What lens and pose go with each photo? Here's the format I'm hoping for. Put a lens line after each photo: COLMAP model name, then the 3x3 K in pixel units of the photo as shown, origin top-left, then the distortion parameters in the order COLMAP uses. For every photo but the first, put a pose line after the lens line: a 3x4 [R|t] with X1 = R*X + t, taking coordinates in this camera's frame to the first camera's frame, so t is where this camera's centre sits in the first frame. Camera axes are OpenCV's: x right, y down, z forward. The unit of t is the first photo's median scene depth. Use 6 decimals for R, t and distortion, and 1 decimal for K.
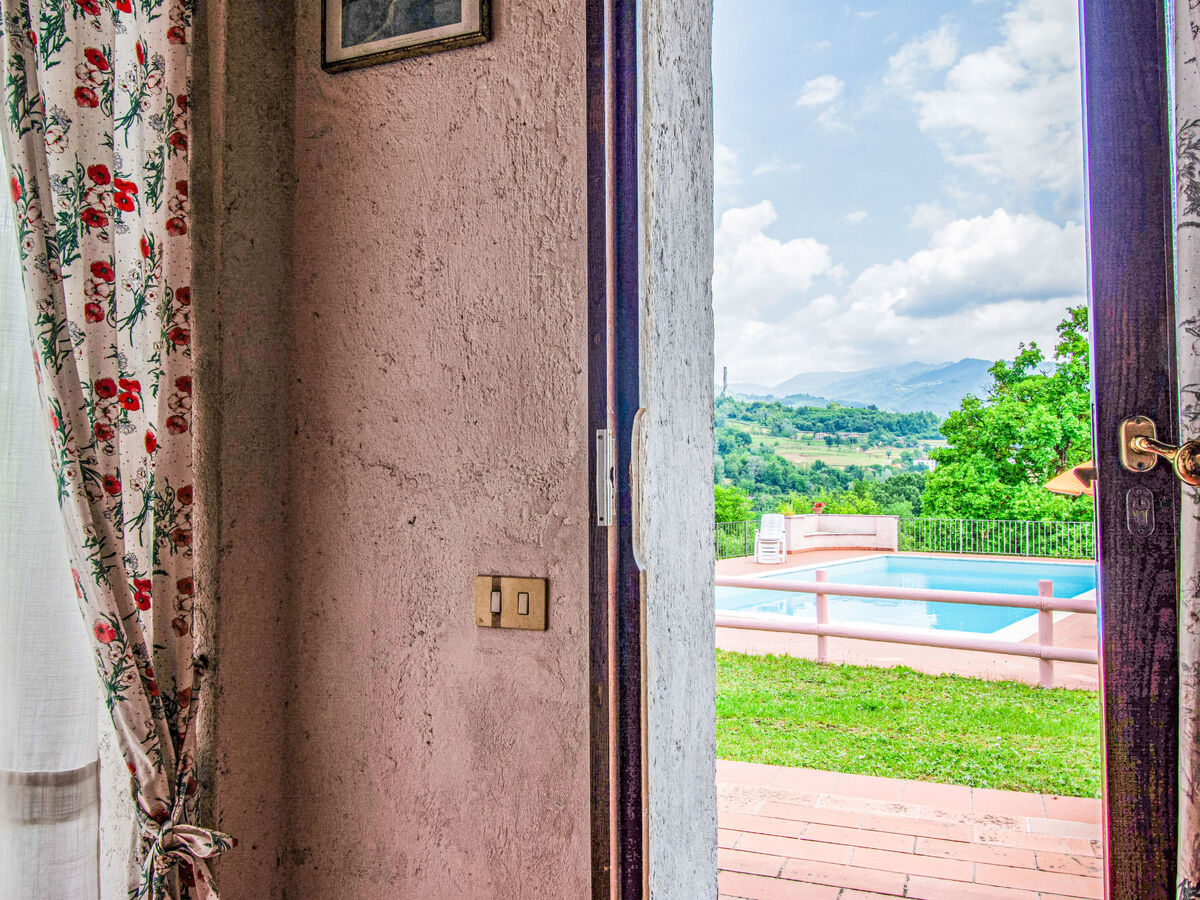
lens RADIAL K [[981.5, 0, 595.5], [0, 981.5, 450.1], [0, 0, 1]] dist [-0.000191, -0.008296]
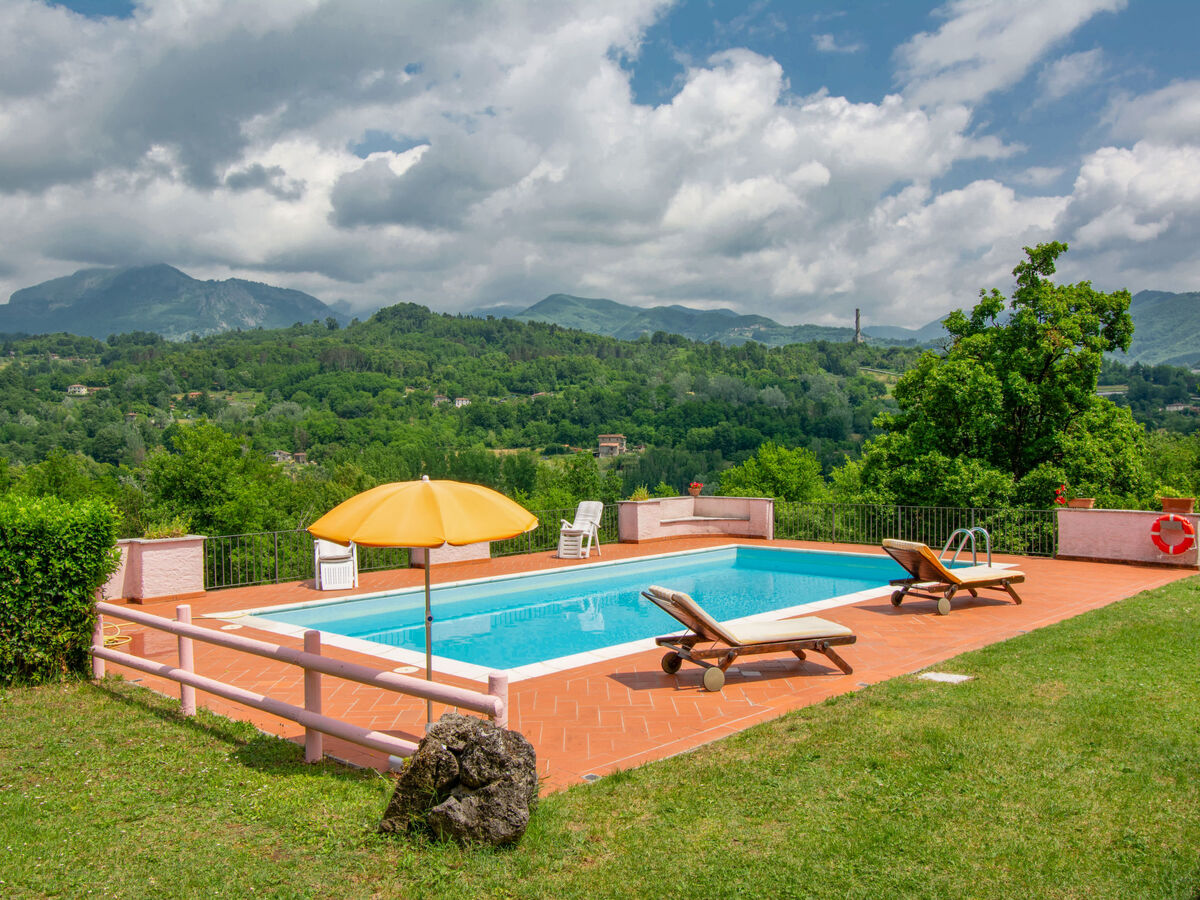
lens RADIAL K [[1063.8, 0, 602.6], [0, 1063.8, 451.2], [0, 0, 1]] dist [0.005823, -0.019883]
pose [[0.992978, -0.013640, -0.117510, 0.189154], [0.018771, 0.998913, 0.042665, -0.012899], [0.116800, -0.044571, 0.992155, 0.032455]]
